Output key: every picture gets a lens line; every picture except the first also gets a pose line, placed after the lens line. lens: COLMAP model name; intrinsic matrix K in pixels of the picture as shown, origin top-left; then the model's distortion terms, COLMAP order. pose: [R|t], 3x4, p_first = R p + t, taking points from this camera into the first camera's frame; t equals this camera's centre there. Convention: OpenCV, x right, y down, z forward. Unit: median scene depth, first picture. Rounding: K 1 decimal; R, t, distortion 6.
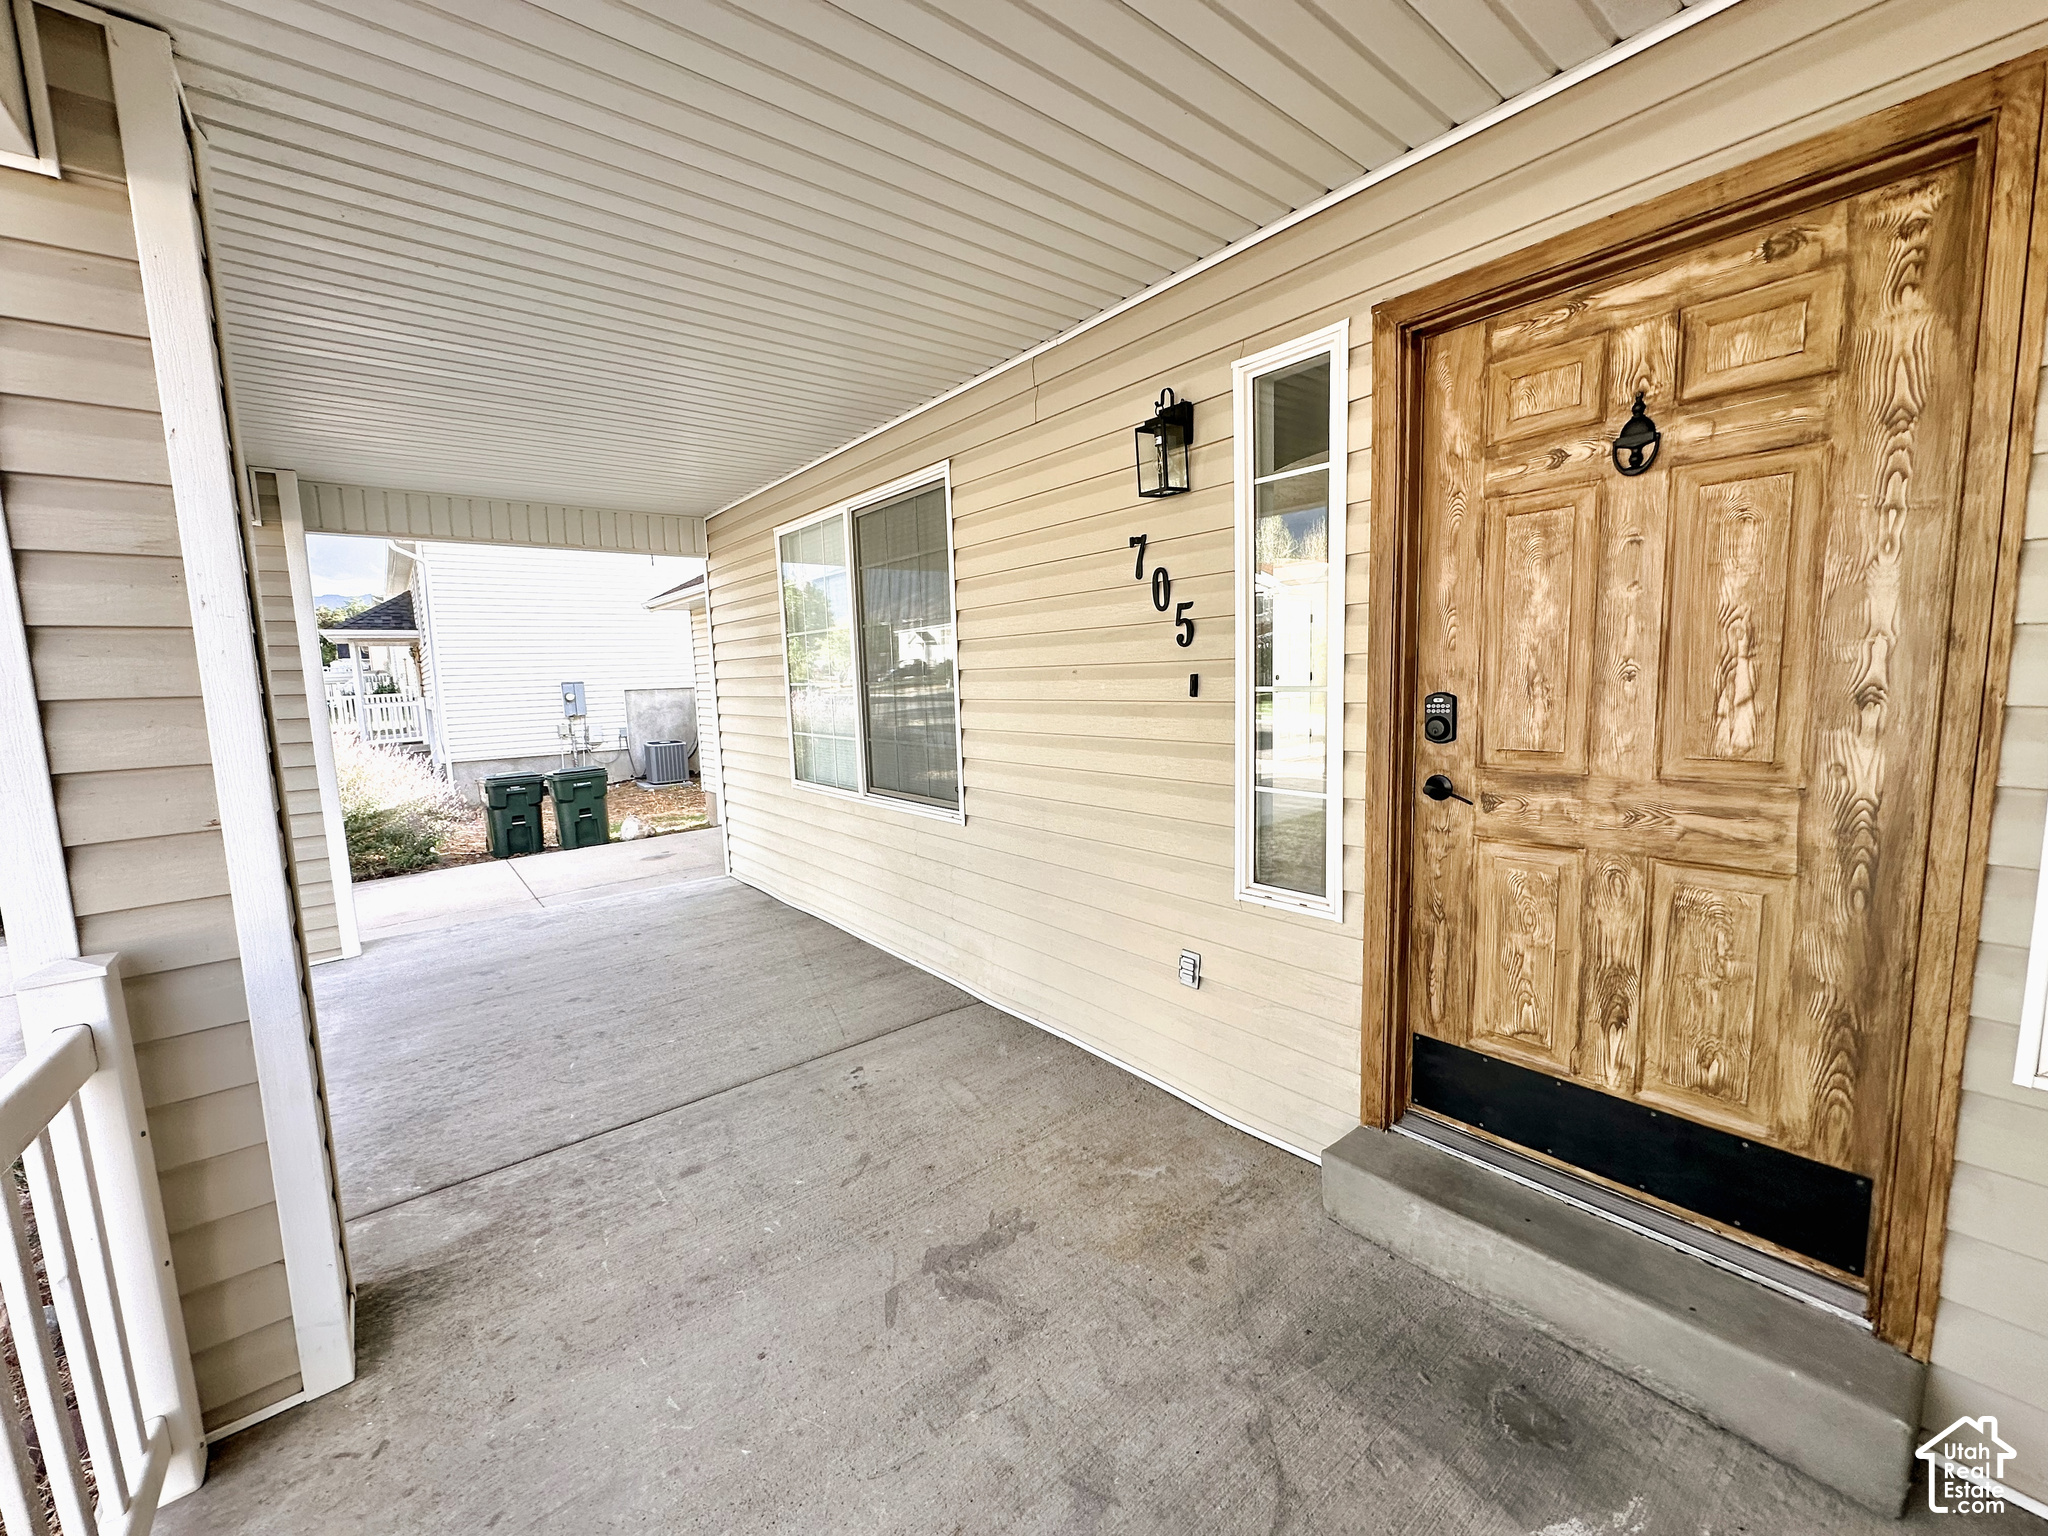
lens RADIAL K [[815.8, 0, 1021.8], [0, 815.8, 772.2], [0, 0, 1]] dist [-0.005766, 0.001414]
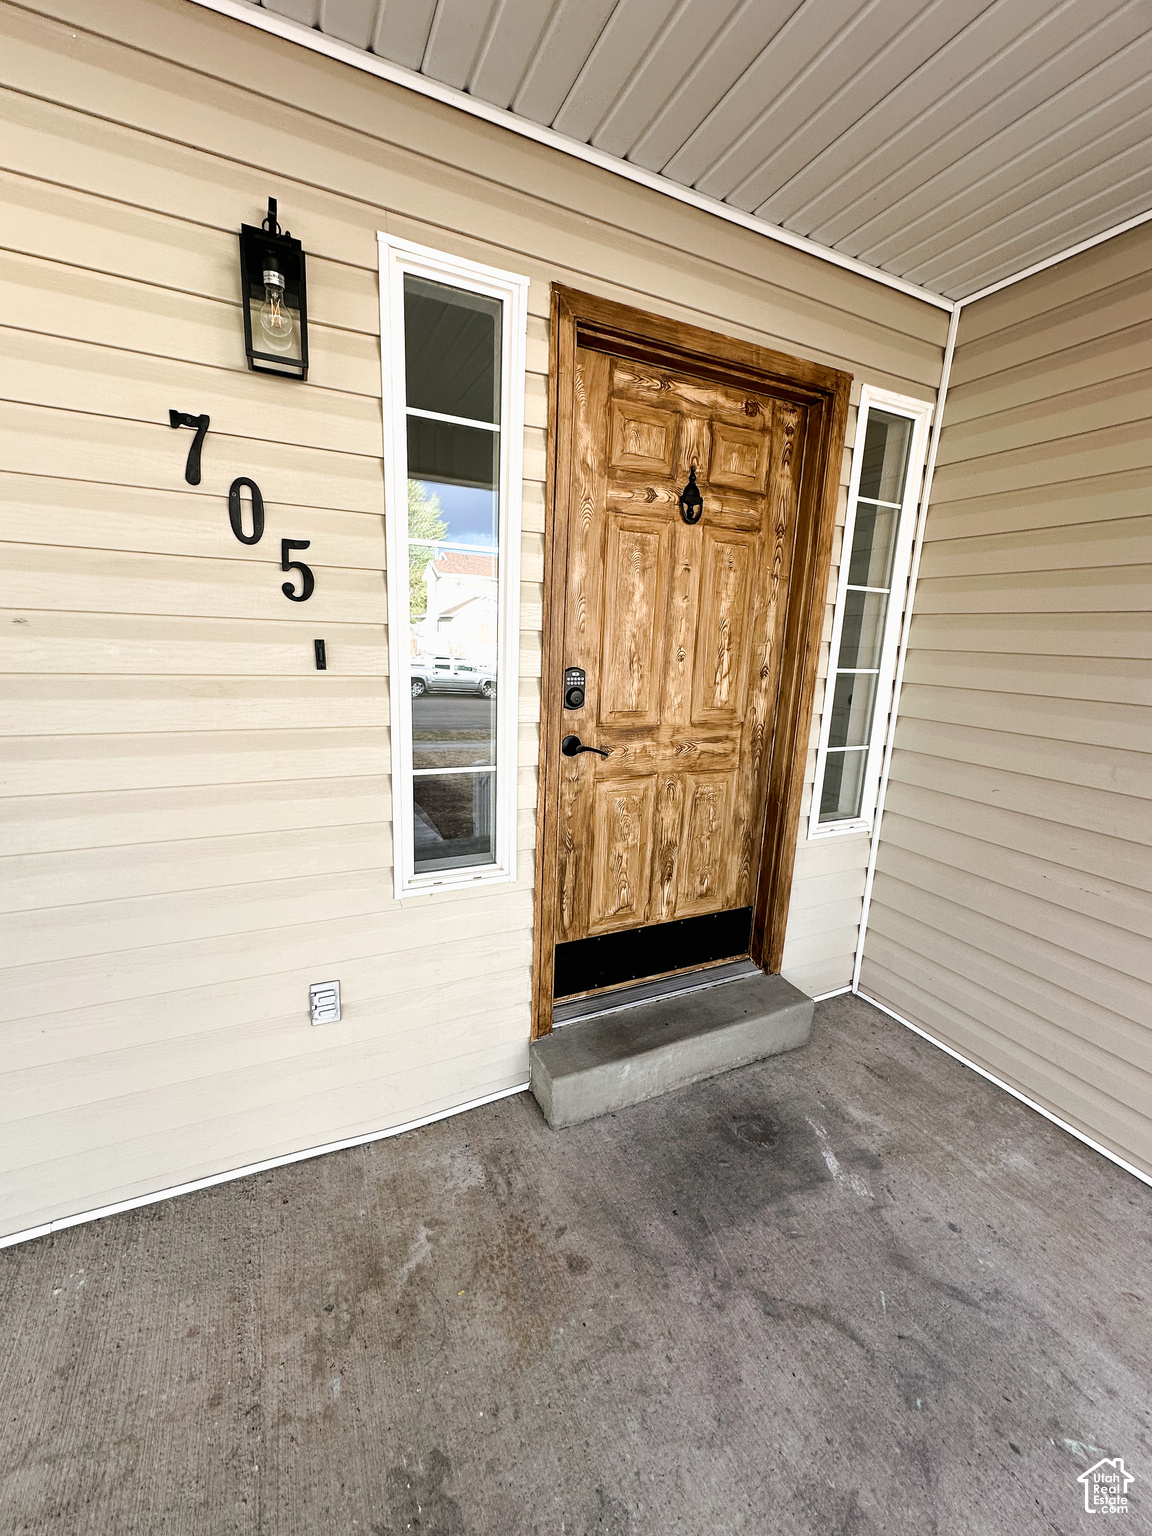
lens RADIAL K [[611.9, 0, 577.7], [0, 611.9, 766.1], [0, 0, 1]] dist [-0.005766, 0.001414]
pose [[0.229619, -0.165060, 0.959182, -0.439266], [0.069665, 0.985774, 0.152959, -0.107847], [-0.970784, 0.031699, 0.237852, 0.920780]]
